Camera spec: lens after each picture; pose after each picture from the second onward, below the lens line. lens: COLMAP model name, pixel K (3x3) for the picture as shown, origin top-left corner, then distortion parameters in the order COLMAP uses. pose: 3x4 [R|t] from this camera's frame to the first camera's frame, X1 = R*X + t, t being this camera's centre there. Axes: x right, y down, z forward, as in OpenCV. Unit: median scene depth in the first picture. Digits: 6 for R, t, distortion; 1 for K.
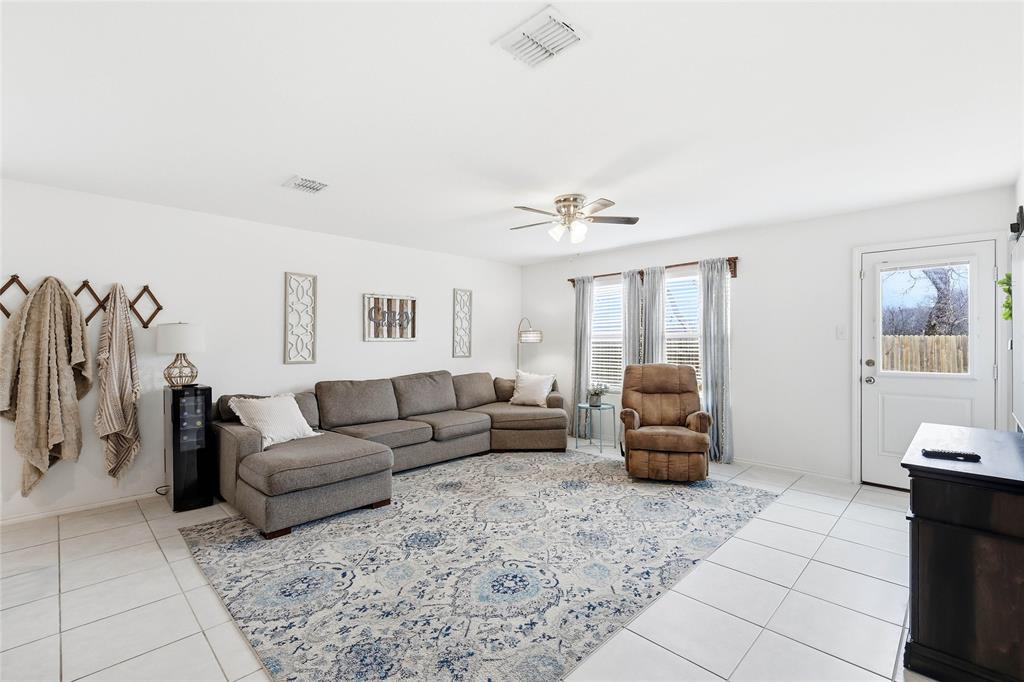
lens RADIAL K [[457.7, 0, 512.0], [0, 457.7, 341.0], [0, 0, 1]] dist [0.002234, 0.000235]
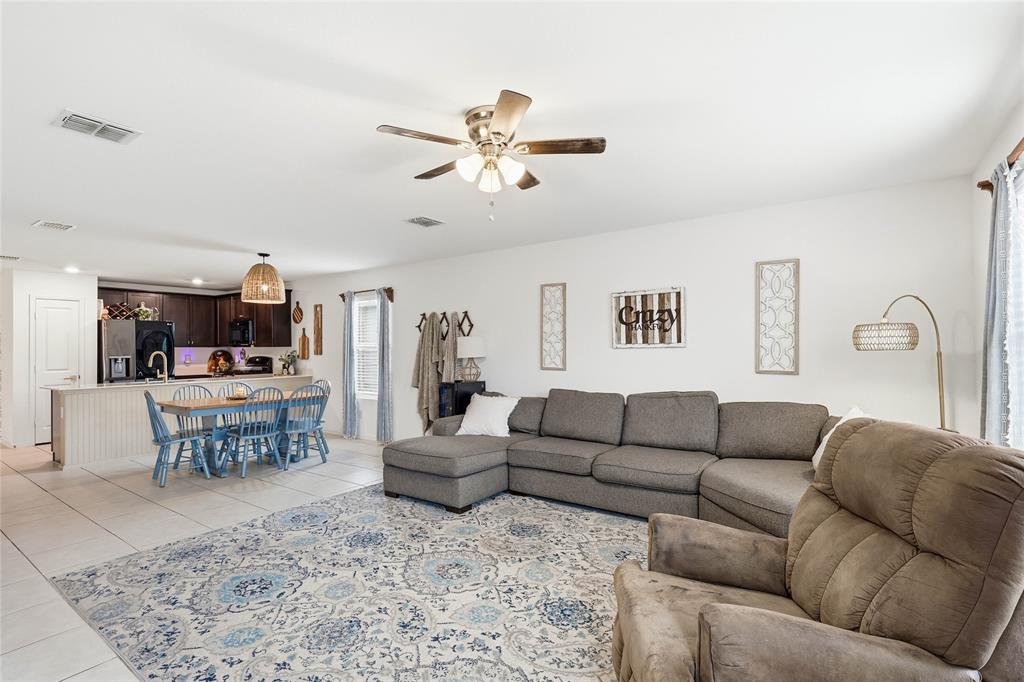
lens RADIAL K [[483.5, 0, 512.0], [0, 483.5, 341.0], [0, 0, 1]] dist [0.009250, 0.000795]
pose [[0.146505, -0.014033, -0.989110, 0.760614], [0.013297, 0.999837, -0.012216, -0.005801], [0.989120, -0.011363, 0.146668, 0.917482]]
